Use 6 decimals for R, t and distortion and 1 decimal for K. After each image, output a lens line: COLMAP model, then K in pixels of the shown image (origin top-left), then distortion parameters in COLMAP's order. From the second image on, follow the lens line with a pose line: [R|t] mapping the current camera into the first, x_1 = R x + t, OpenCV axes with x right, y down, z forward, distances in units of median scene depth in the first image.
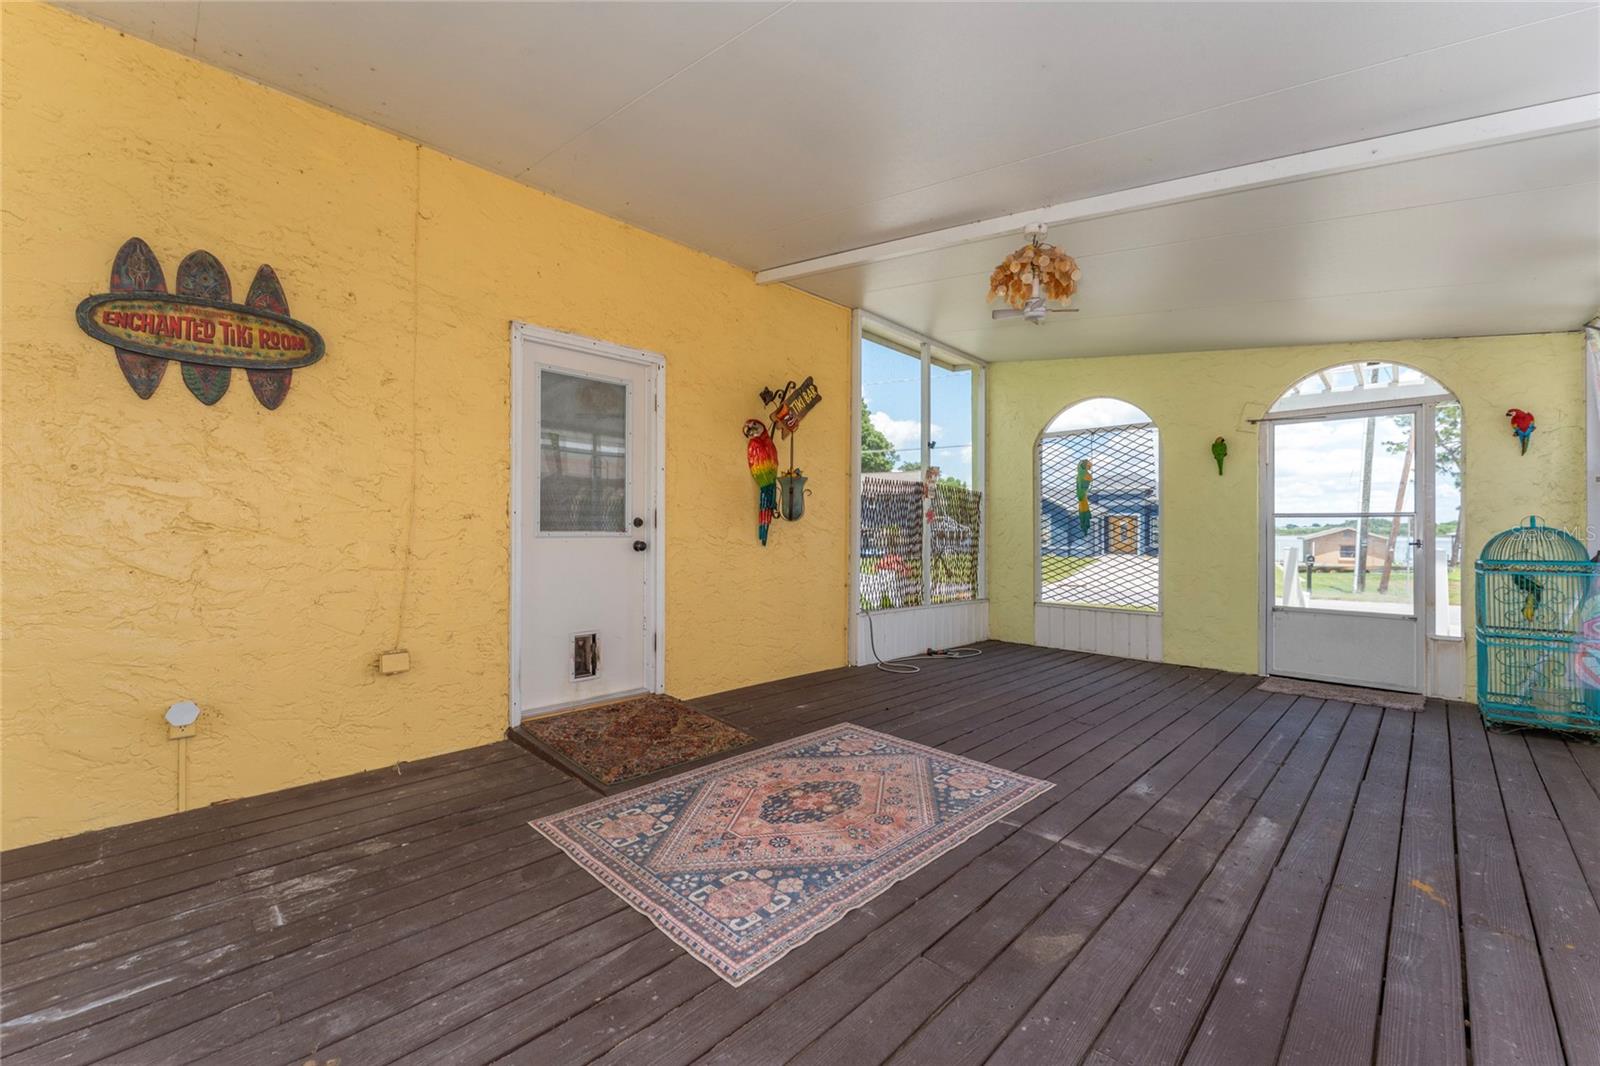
lens RADIAL K [[635.4, 0, 800.0], [0, 635.4, 533.0], [0, 0, 1]] dist [0.000281, 0.000062]
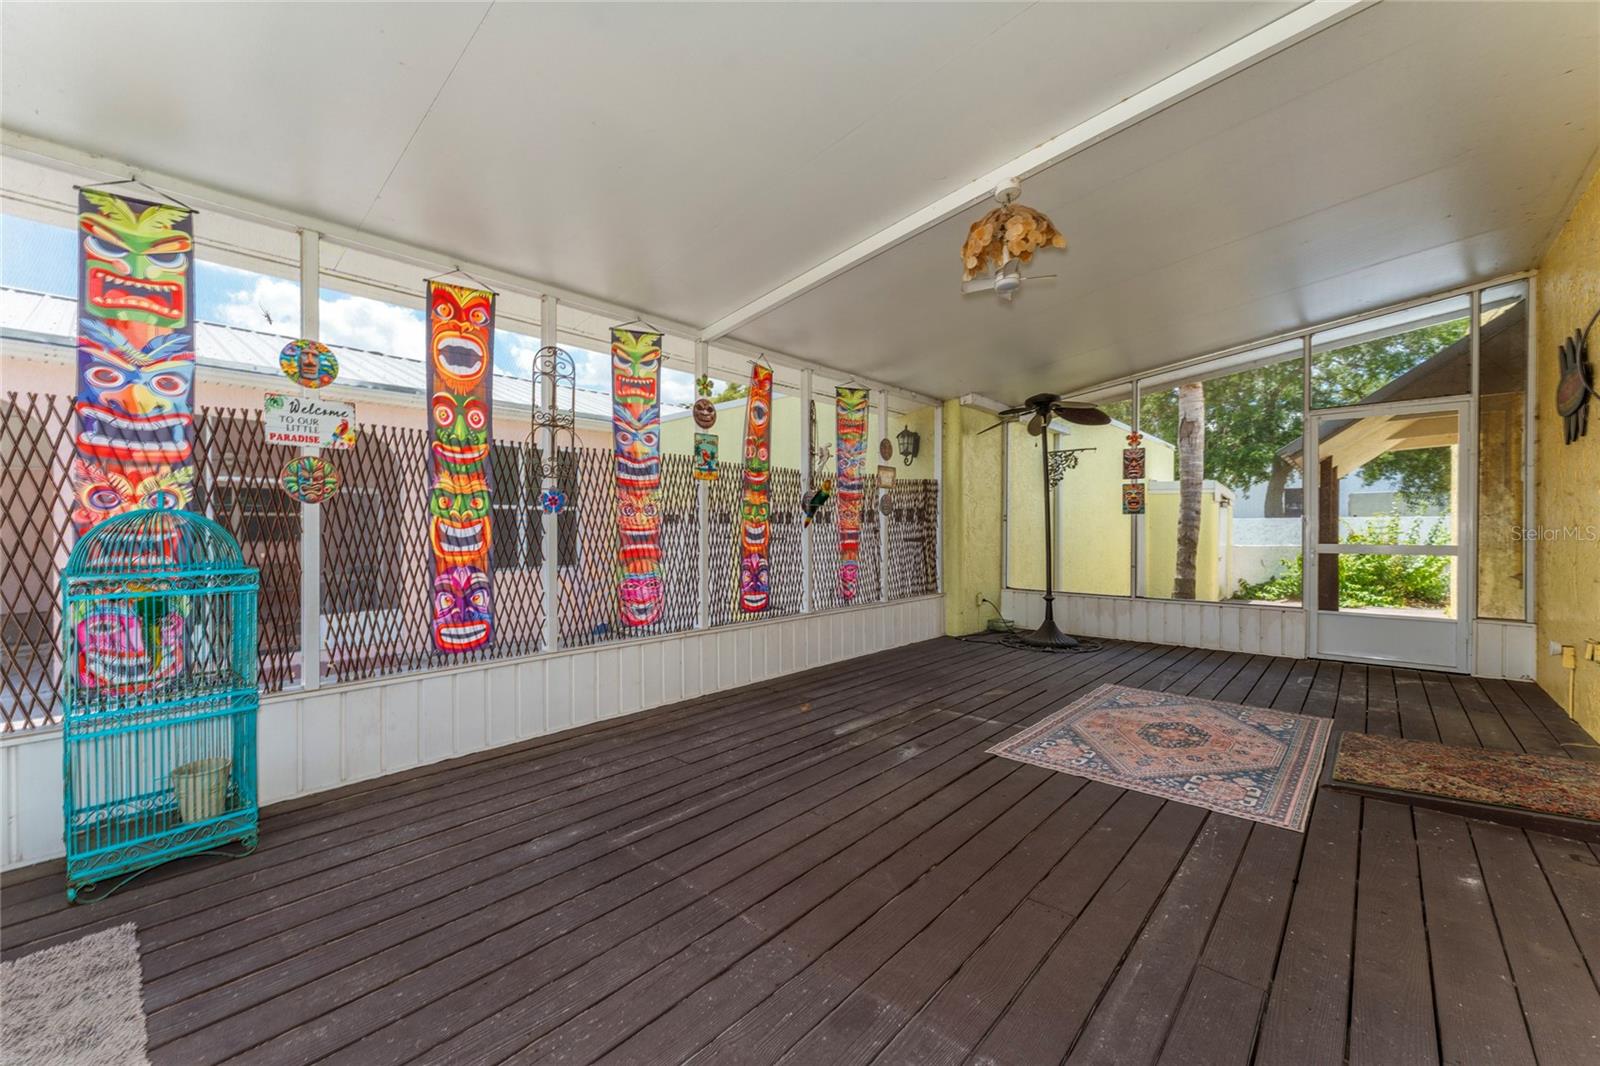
lens RADIAL K [[635.4, 0, 800.0], [0, 635.4, 533.0], [0, 0, 1]] dist [0.000281, 0.000062]
pose [[-0.998999, -0.007005, -0.044174, 0.813638], [-0.007620, 0.999876, 0.013768, 0.000826], [0.044073, 0.014090, -0.998929, 2.187329]]
